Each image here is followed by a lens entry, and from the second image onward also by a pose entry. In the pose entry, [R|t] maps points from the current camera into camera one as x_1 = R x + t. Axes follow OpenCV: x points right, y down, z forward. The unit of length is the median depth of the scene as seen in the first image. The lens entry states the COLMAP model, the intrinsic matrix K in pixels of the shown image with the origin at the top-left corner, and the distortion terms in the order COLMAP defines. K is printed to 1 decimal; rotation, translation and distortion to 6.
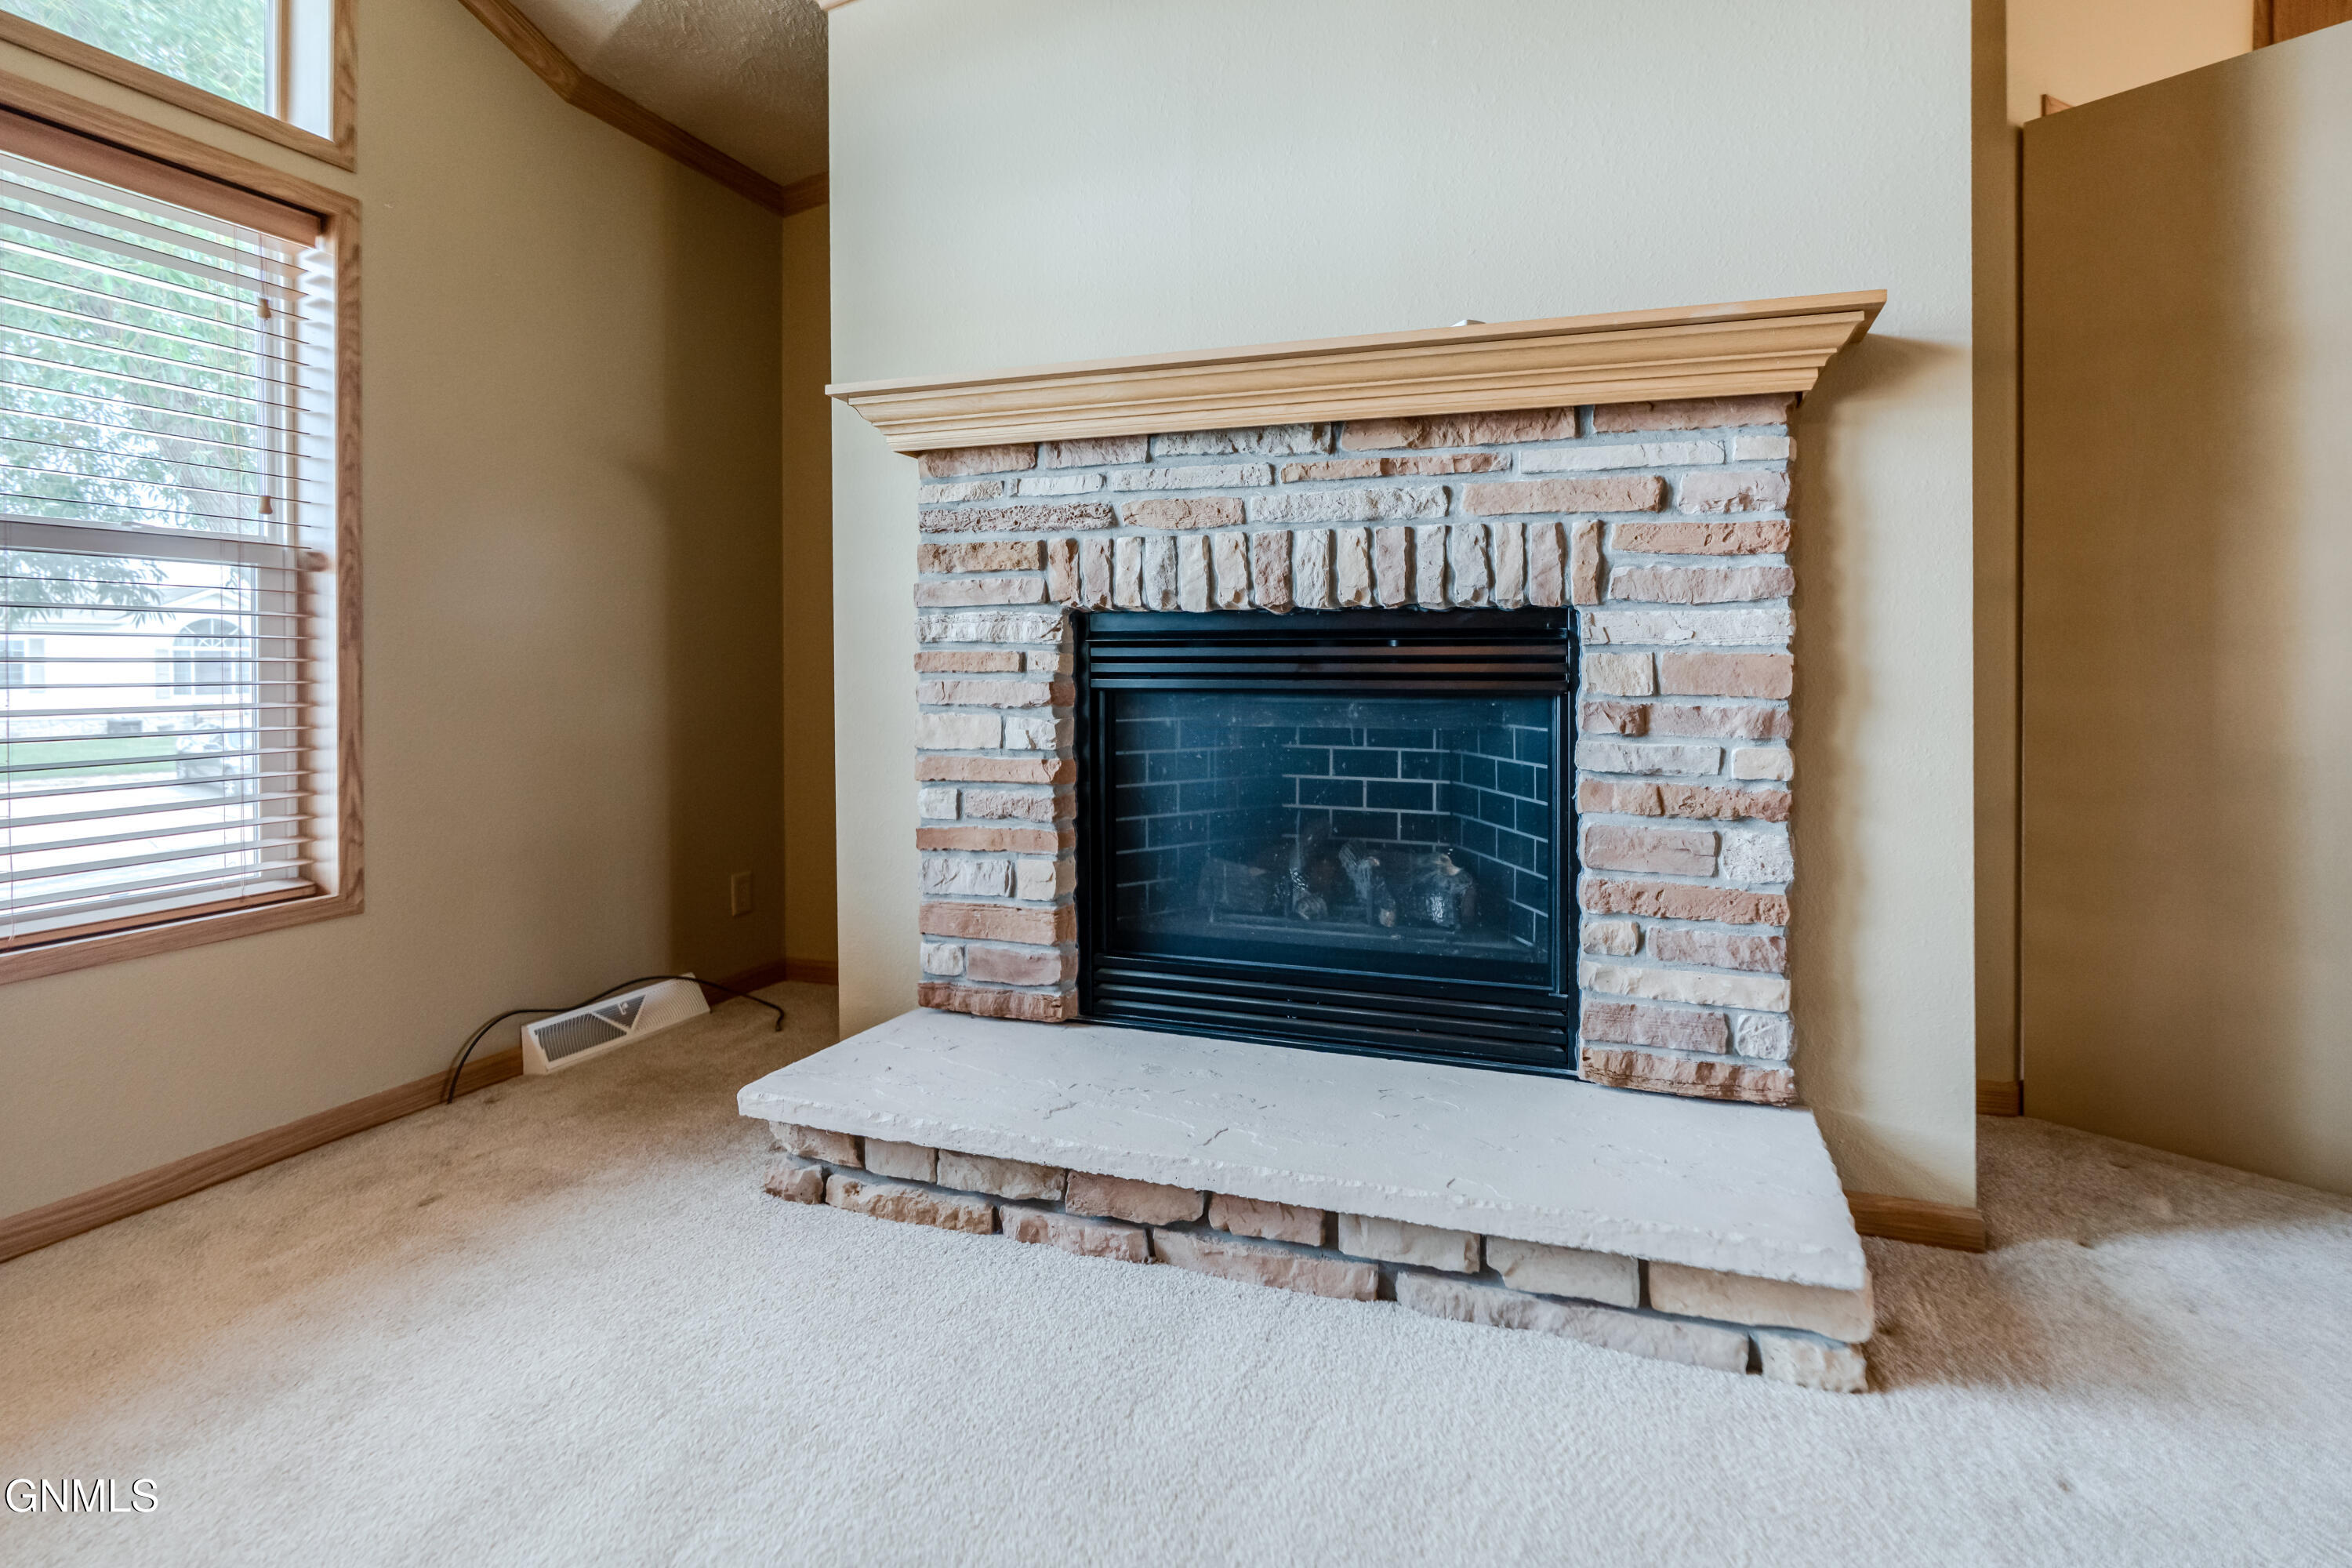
lens RADIAL K [[1071.1, 0, 1177.3], [0, 1071.1, 715.7], [0, 0, 1]] dist [-0.010684, 0.000121]
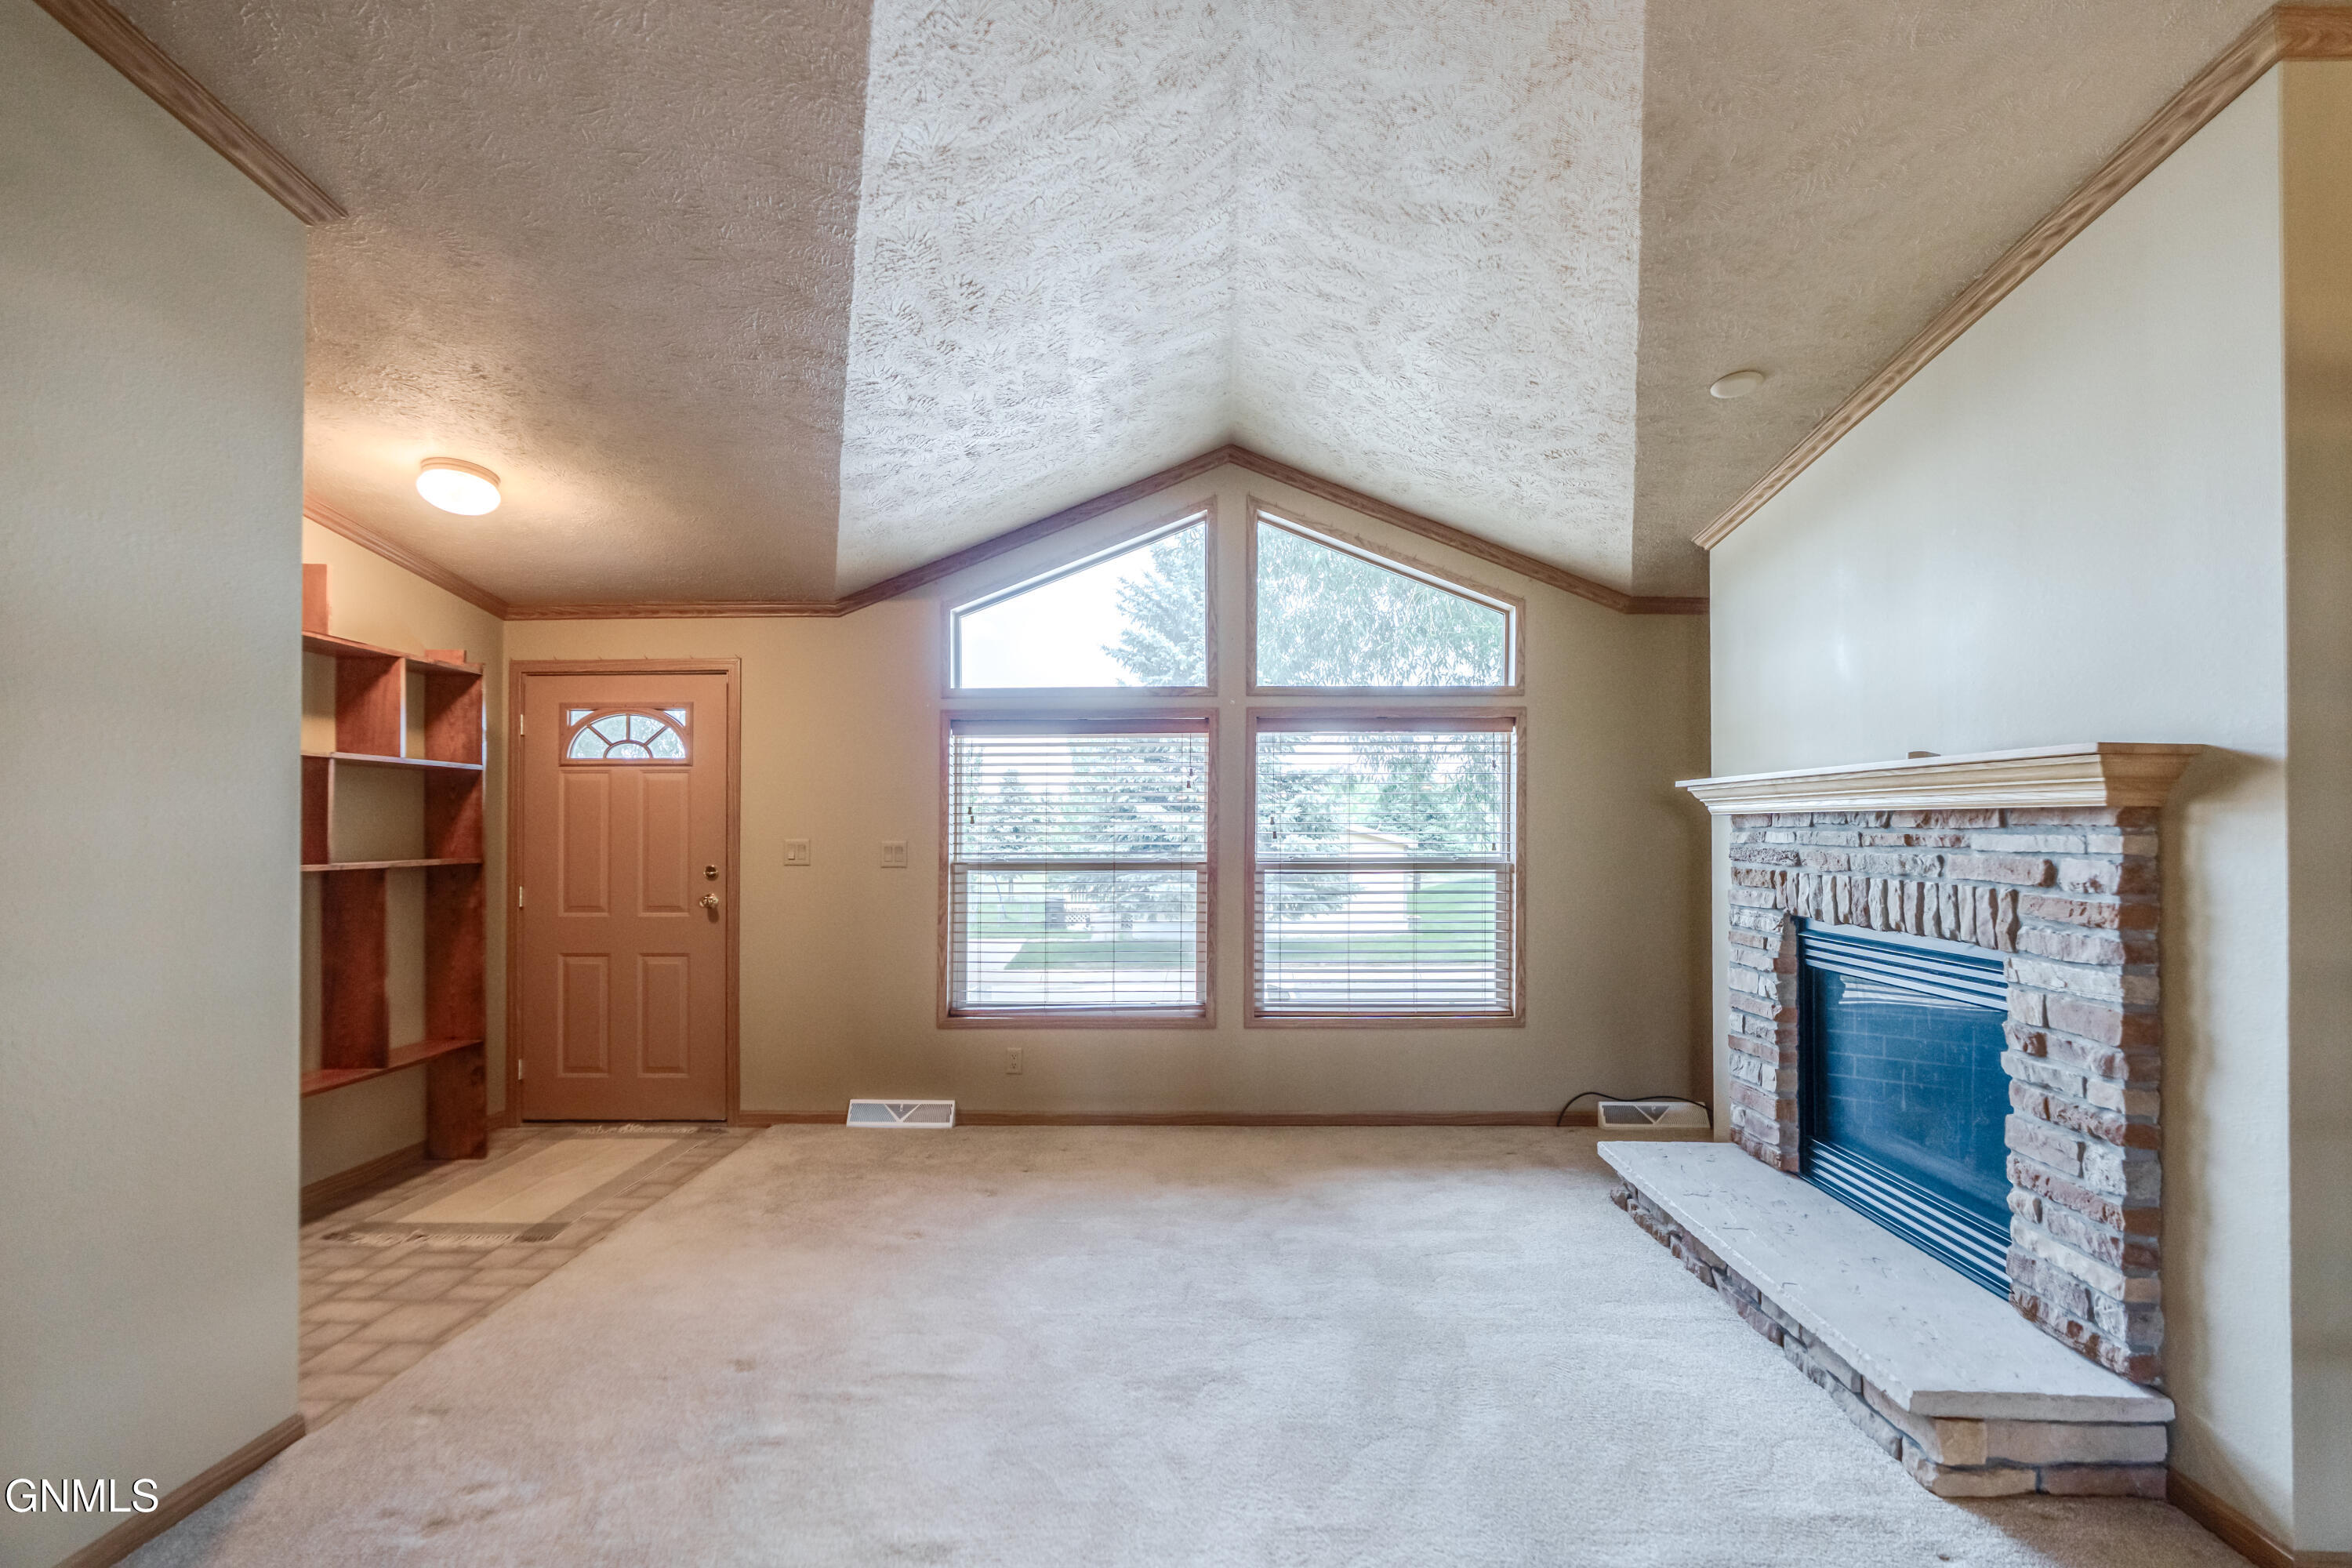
lens RADIAL K [[1070.3, 0, 1150.2], [0, 1070.3, 782.6], [0, 0, 1]] dist [0.002509, 0.000406]
pose [[0.257668, -0.046513, -0.965113, 1.448312], [-0.019257, 0.998395, -0.053259, -0.227692], [0.966042, 0.032309, 0.256359, -0.416994]]
